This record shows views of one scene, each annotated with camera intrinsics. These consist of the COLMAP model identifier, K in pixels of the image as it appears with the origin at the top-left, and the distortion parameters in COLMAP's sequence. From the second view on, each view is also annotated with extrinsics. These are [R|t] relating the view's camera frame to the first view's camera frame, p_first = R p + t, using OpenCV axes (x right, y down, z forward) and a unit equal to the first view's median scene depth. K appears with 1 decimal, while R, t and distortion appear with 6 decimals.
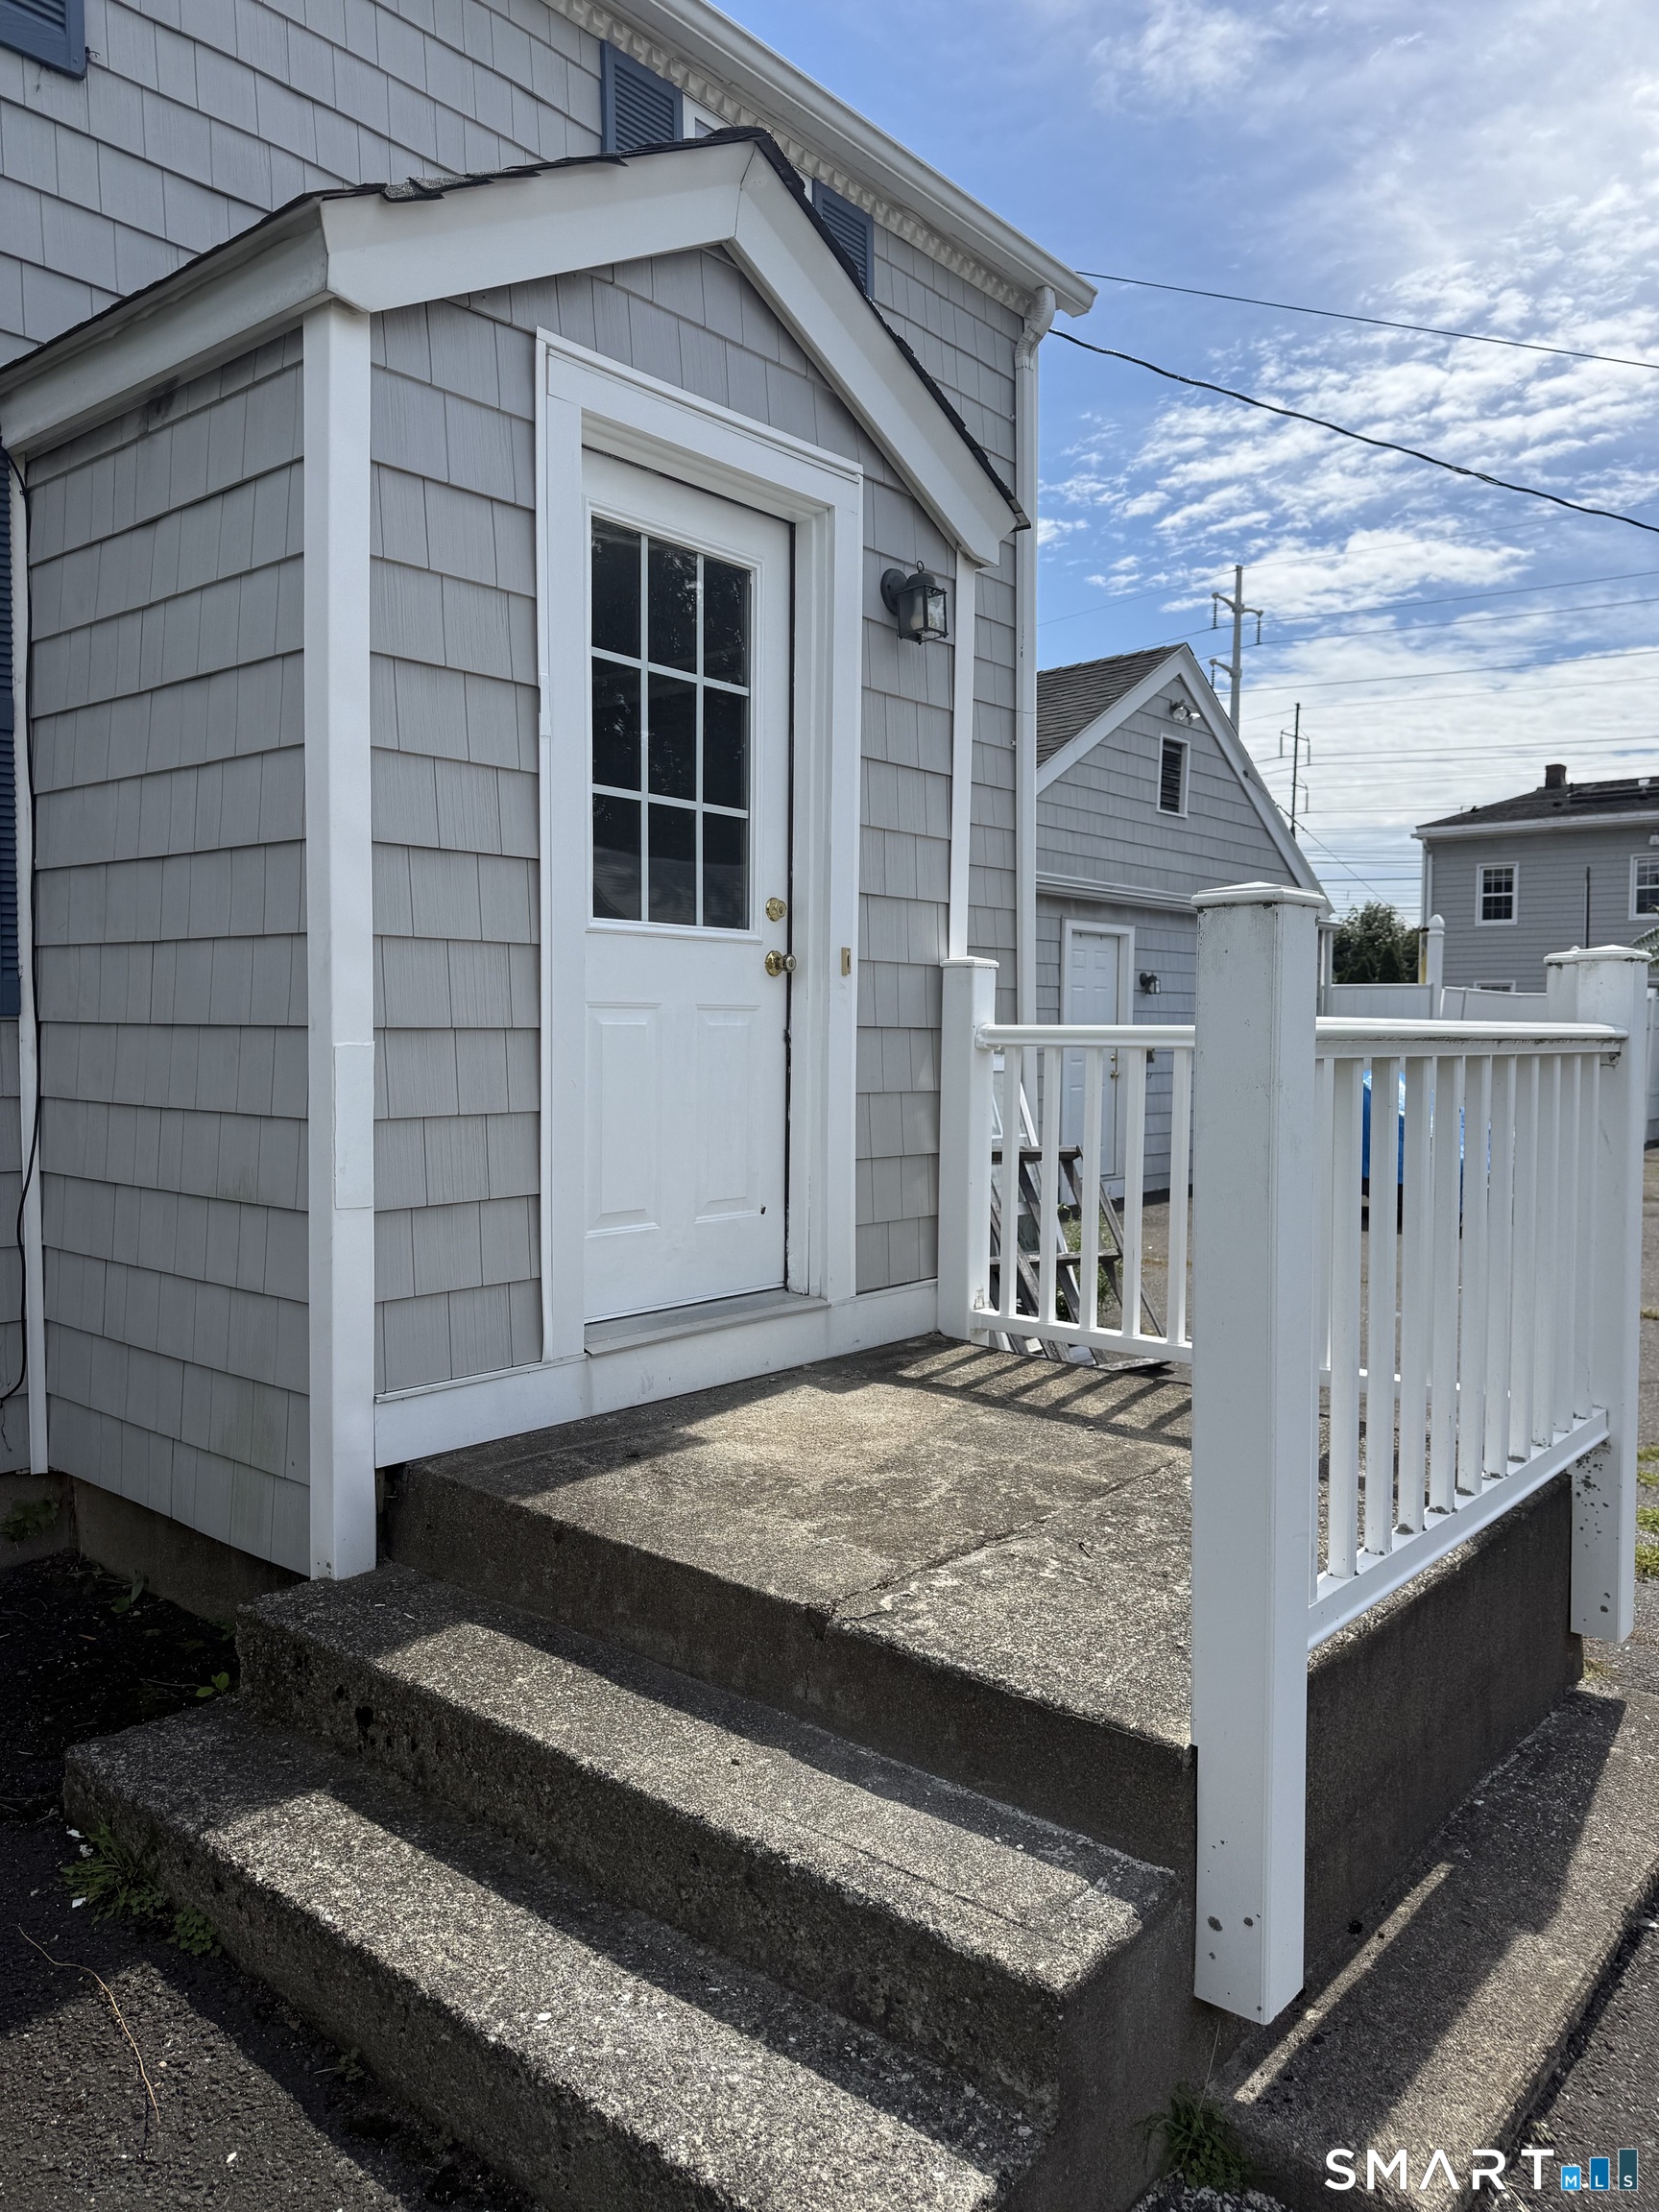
lens RADIAL K [[1534.1, 0, 829.5], [0, 1534.1, 1106.0], [0, 0, 1]] dist [0.005027, 0.000503]
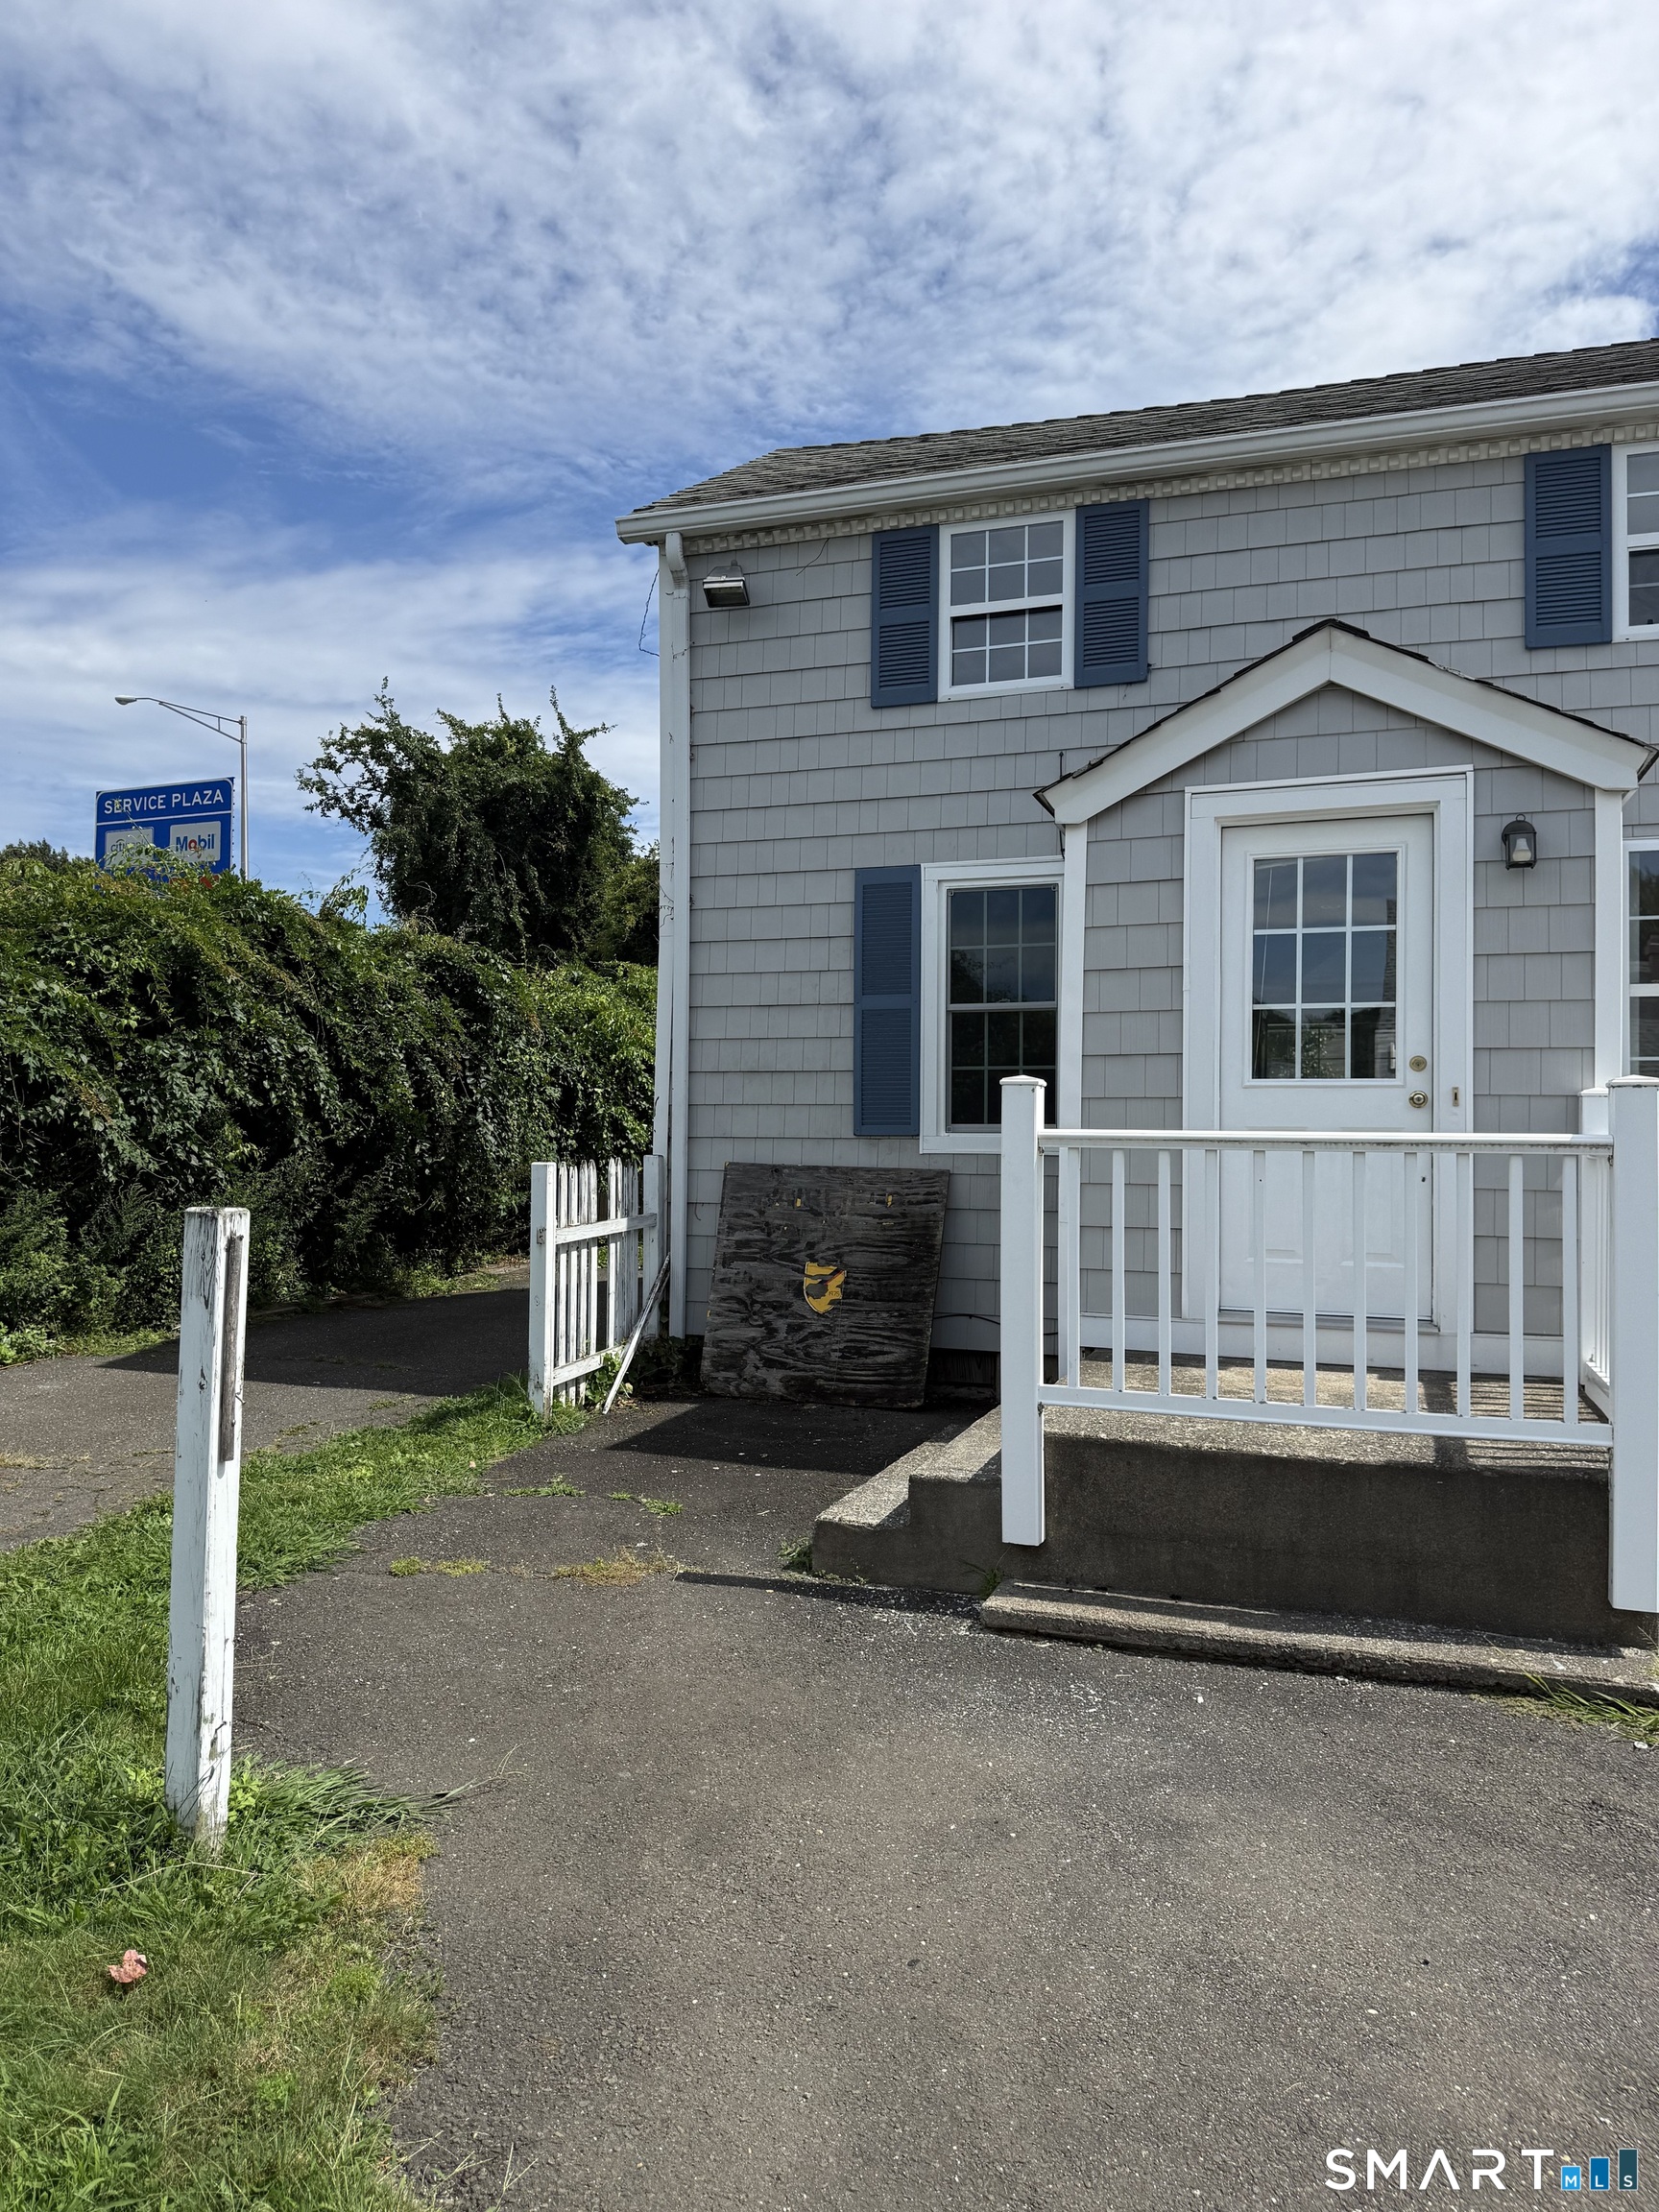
lens RADIAL K [[1534.1, 0, 829.5], [0, 1534.1, 1106.0], [0, 0, 1]] dist [0.005027, 0.000503]
pose [[0.371566, -0.027410, -0.928002, 1.299168], [-0.052639, 0.997334, -0.050534, 0.022052], [0.926913, 0.067626, 0.369132, -0.108492]]
